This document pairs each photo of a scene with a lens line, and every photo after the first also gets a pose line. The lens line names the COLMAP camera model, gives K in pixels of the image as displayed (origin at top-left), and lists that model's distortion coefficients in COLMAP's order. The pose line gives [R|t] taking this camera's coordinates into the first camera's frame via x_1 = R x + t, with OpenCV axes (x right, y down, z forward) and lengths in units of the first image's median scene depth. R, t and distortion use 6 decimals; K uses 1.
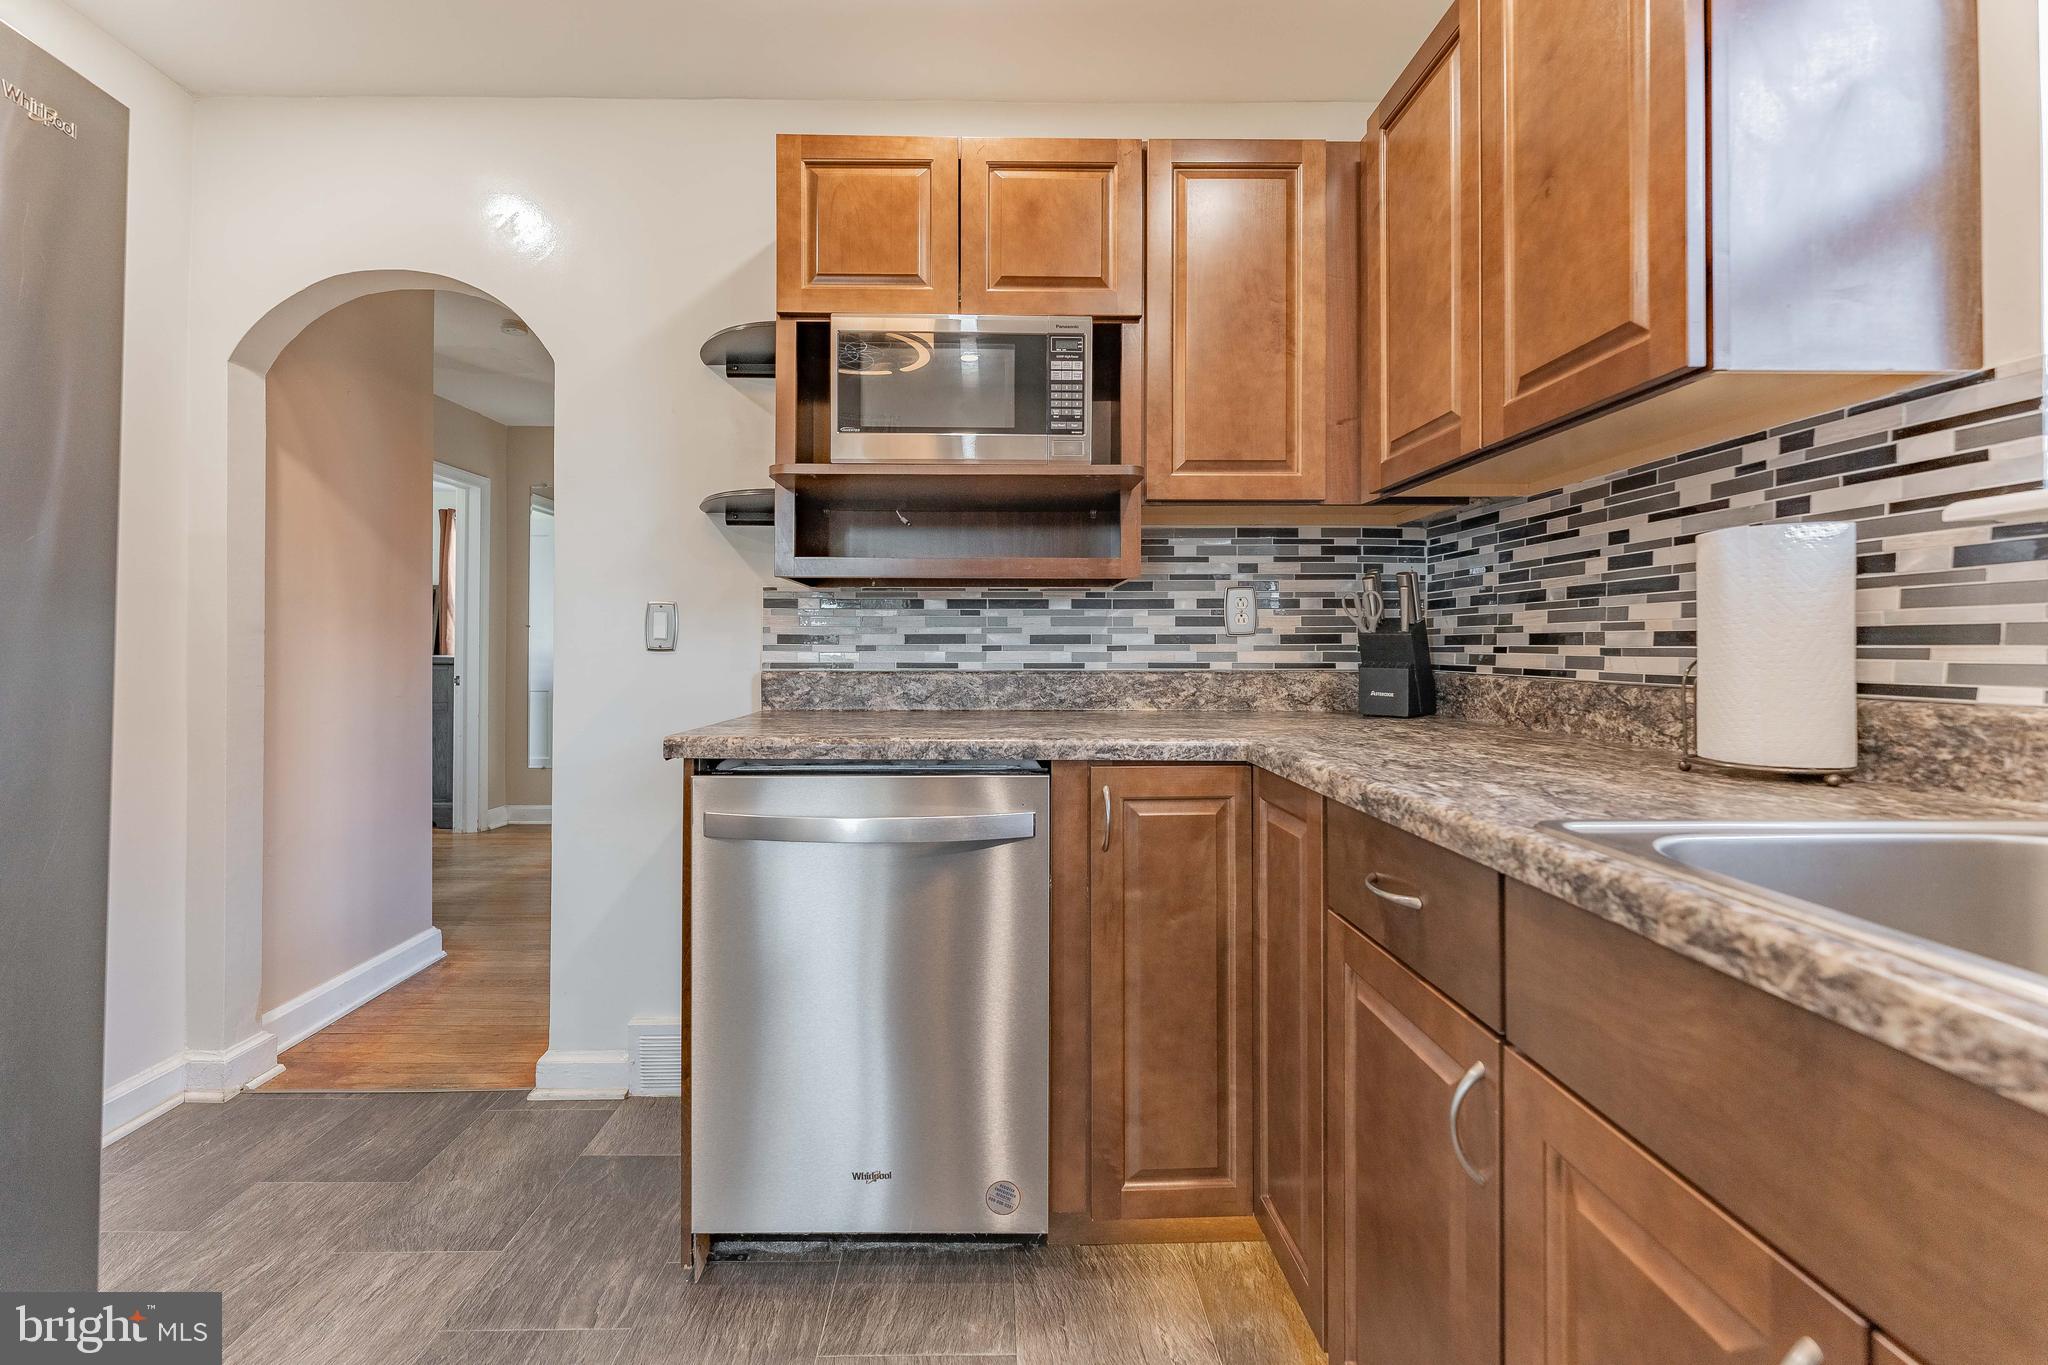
lens RADIAL K [[830.6, 0, 996.5], [0, 830.6, 642.4], [0, 0, 1]] dist [0.000726, 0.000322]
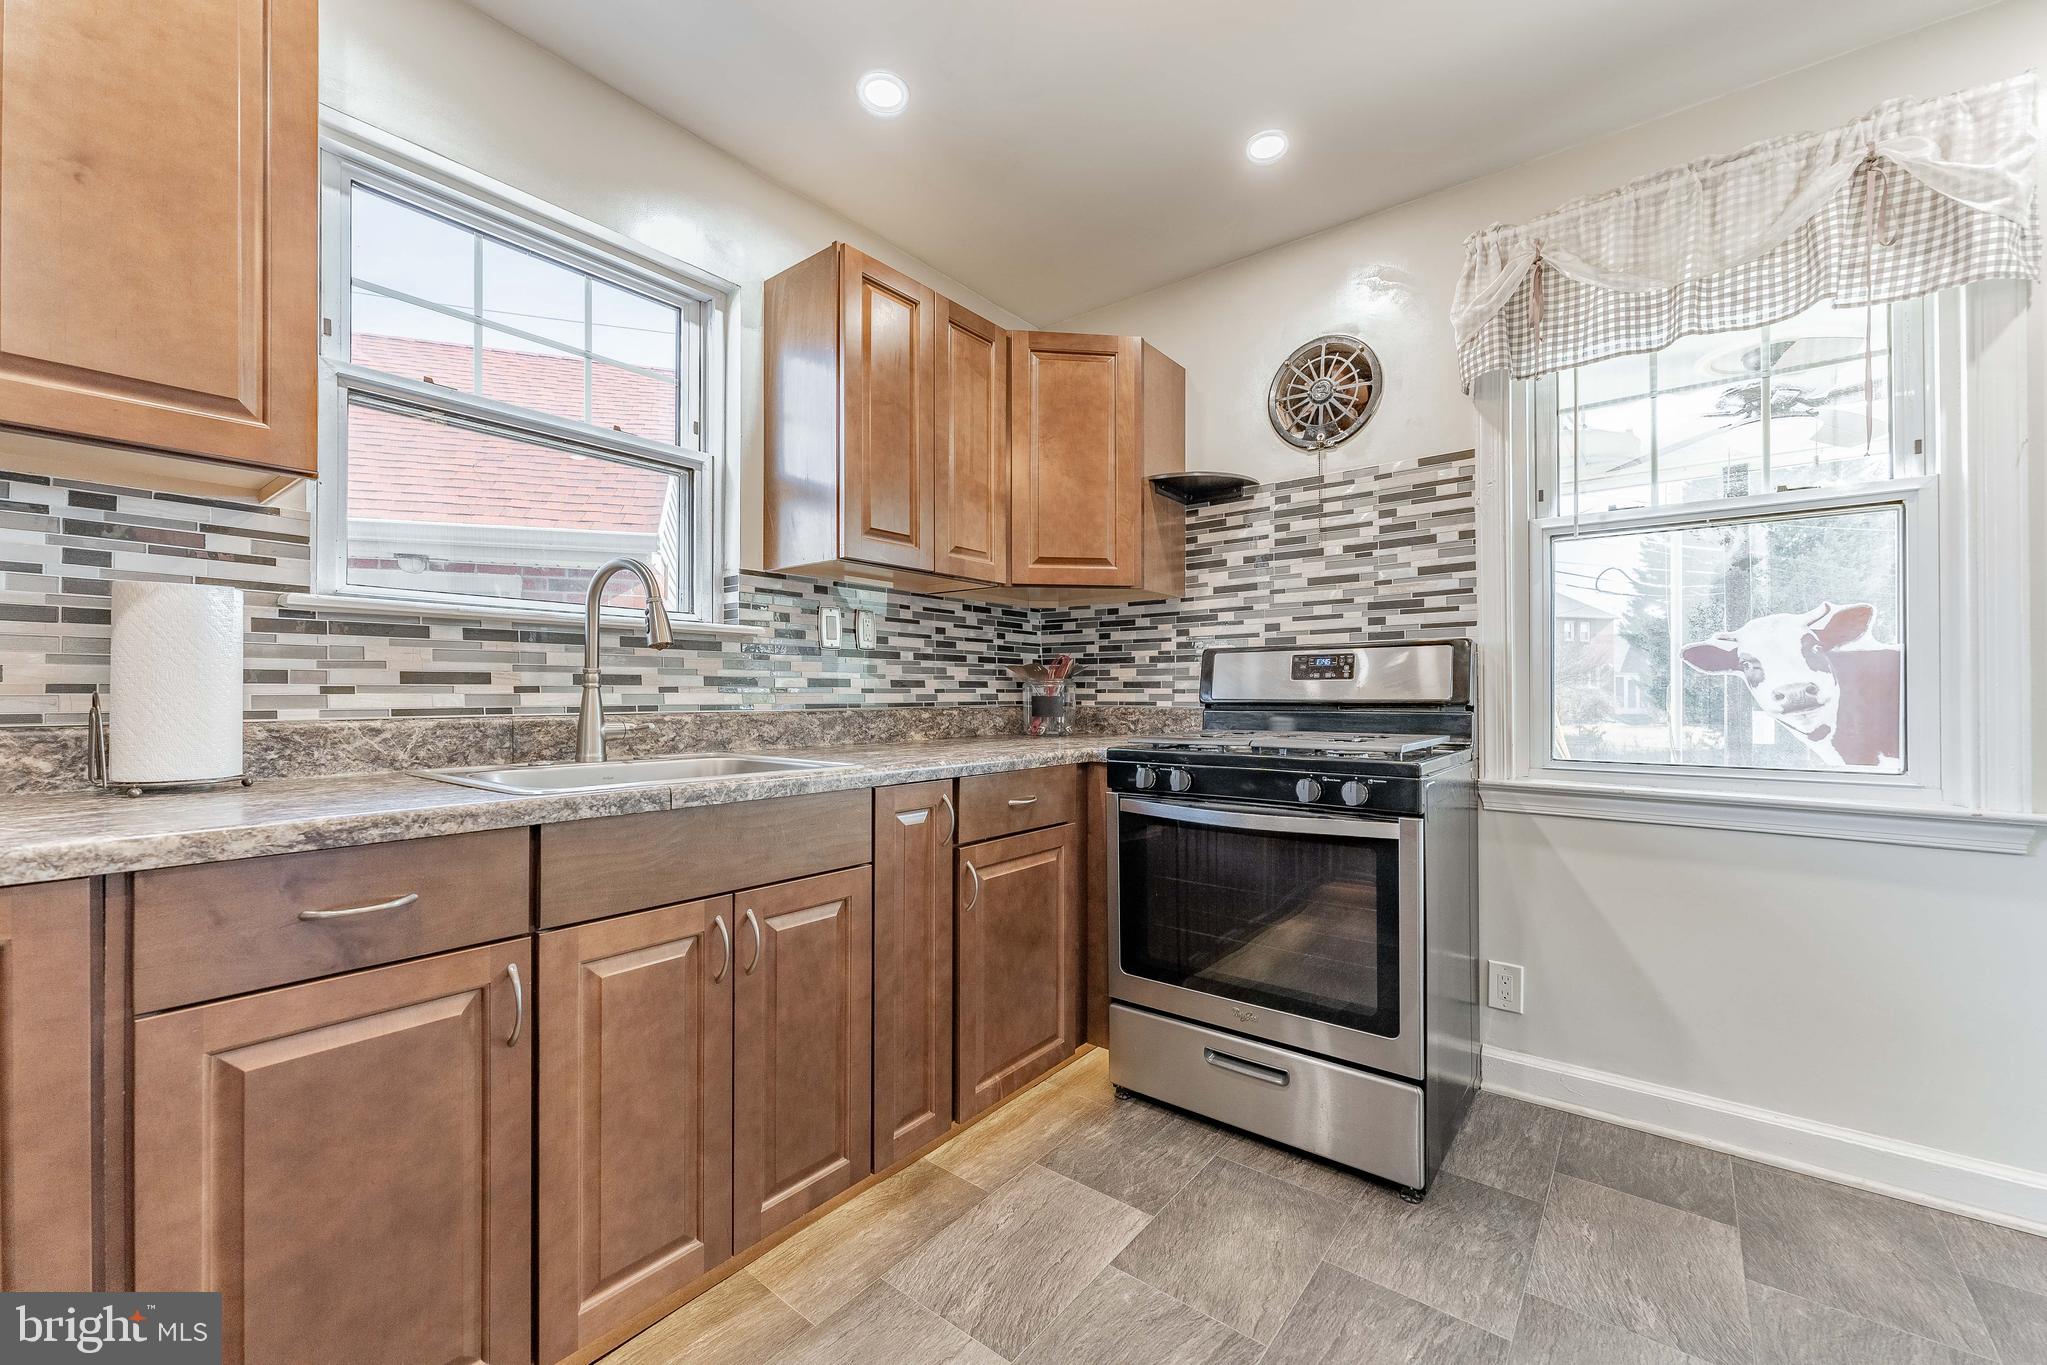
lens RADIAL K [[817.2, 0, 1007.6], [0, 817.2, 691.8], [0, 0, 1]] dist [0.000802, 0.000044]
pose [[-0.773061, -0.000732, 0.634331, -0.469708], [-0.006352, 0.999958, -0.006587, 0.011075], [-0.634300, -0.009122, -0.773033, 0.720511]]
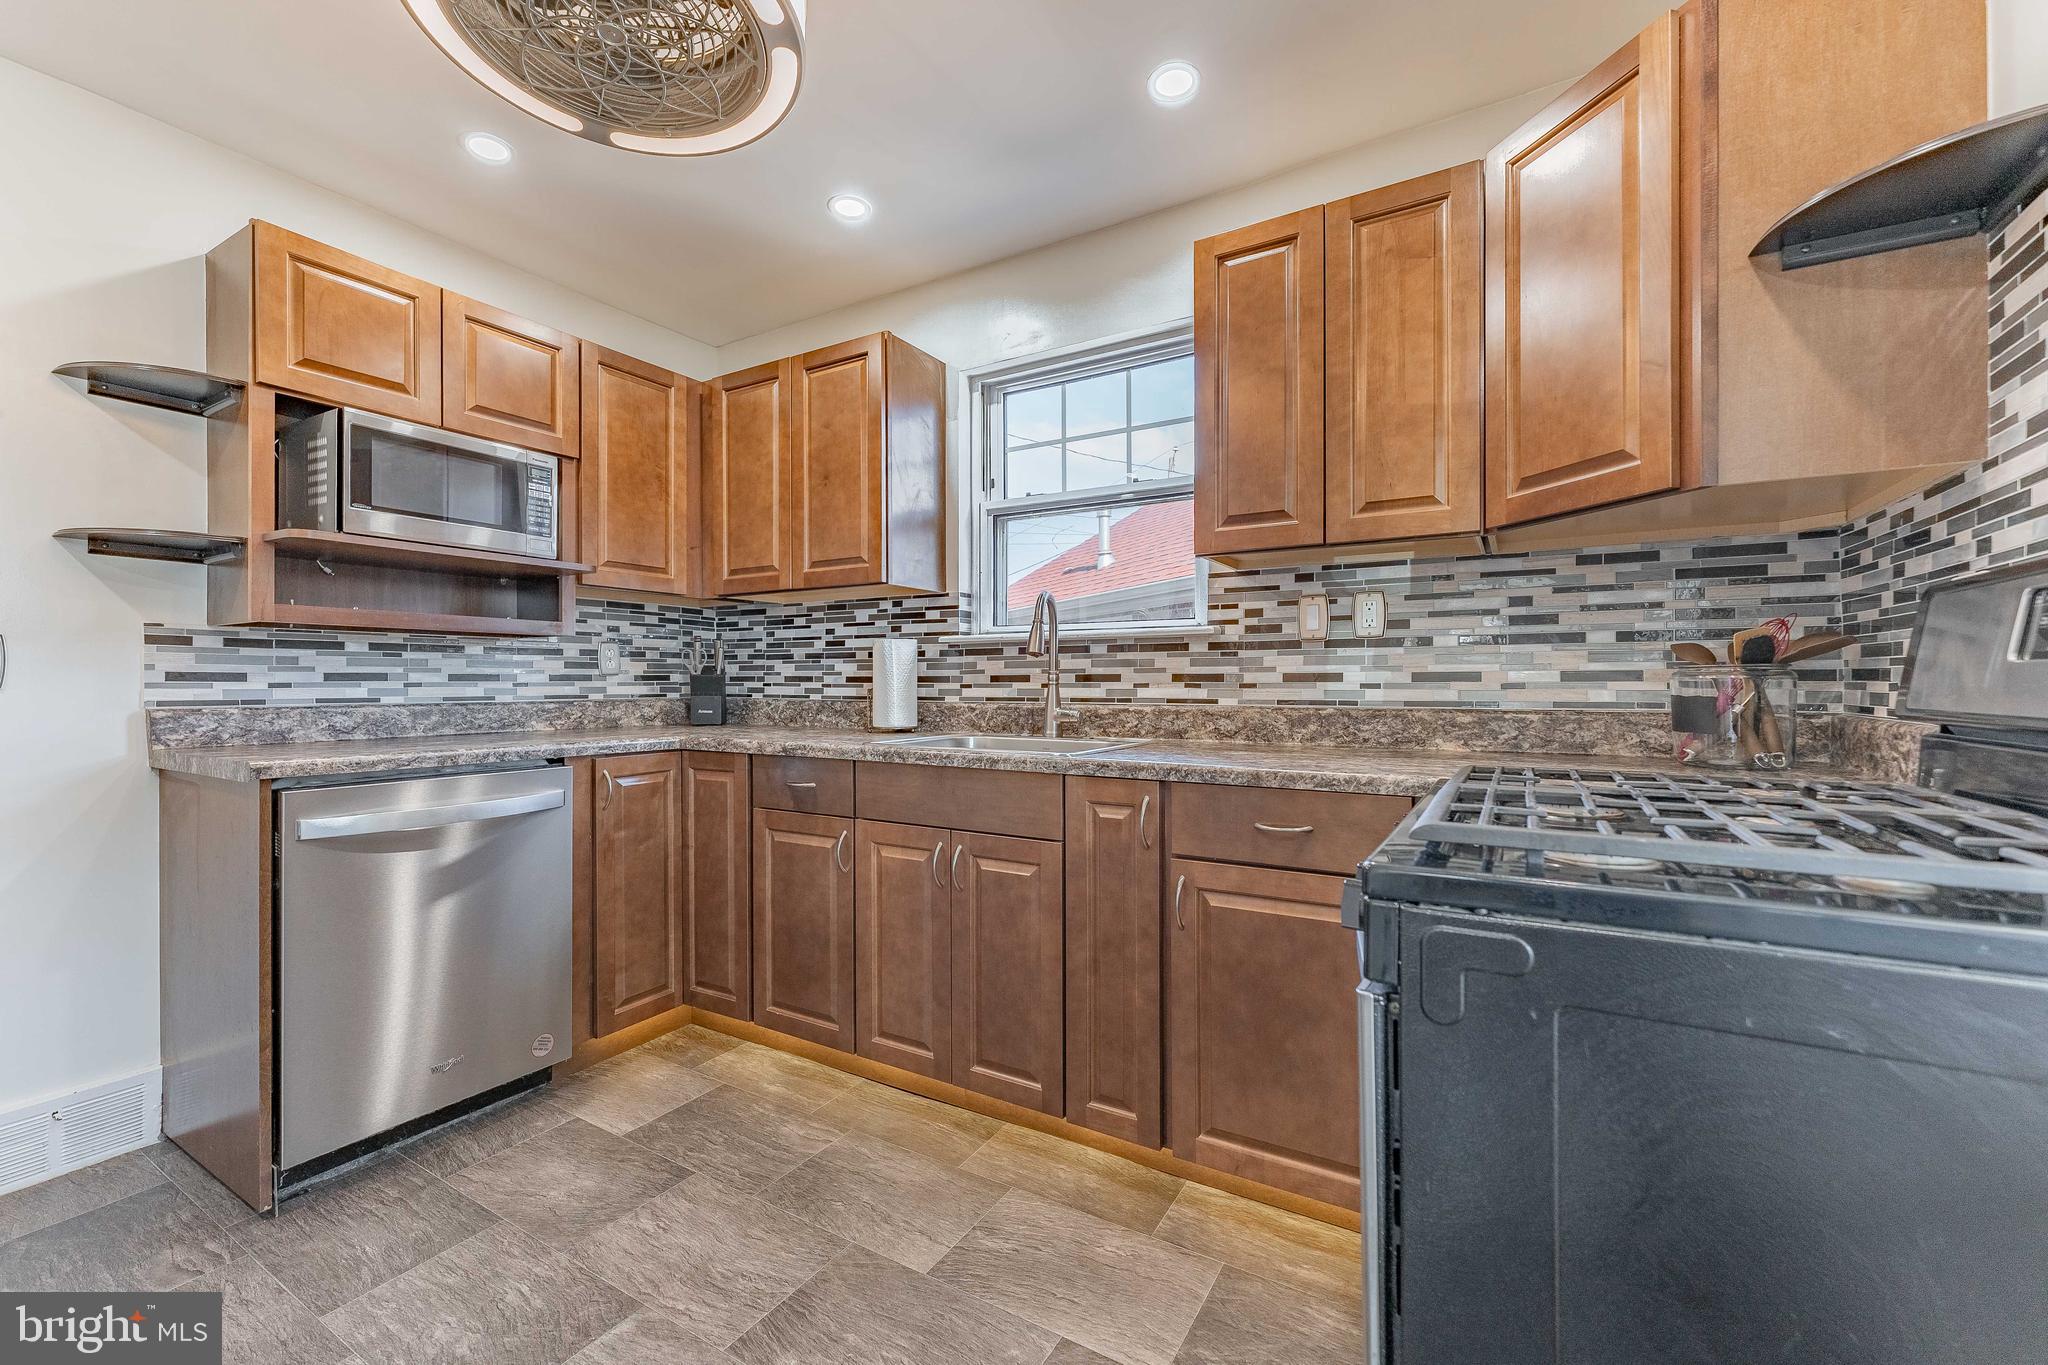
lens RADIAL K [[823.6, 0, 1027.8], [0, 823.6, 689.3], [0, 0, 1]] dist [0.001284, 0.000080]
pose [[0.513610, -0.008622, 0.857980, -0.689829], [-0.004813, 0.999905, 0.012929, -0.007633], [-0.858010, -0.010770, 0.513520, -0.446030]]
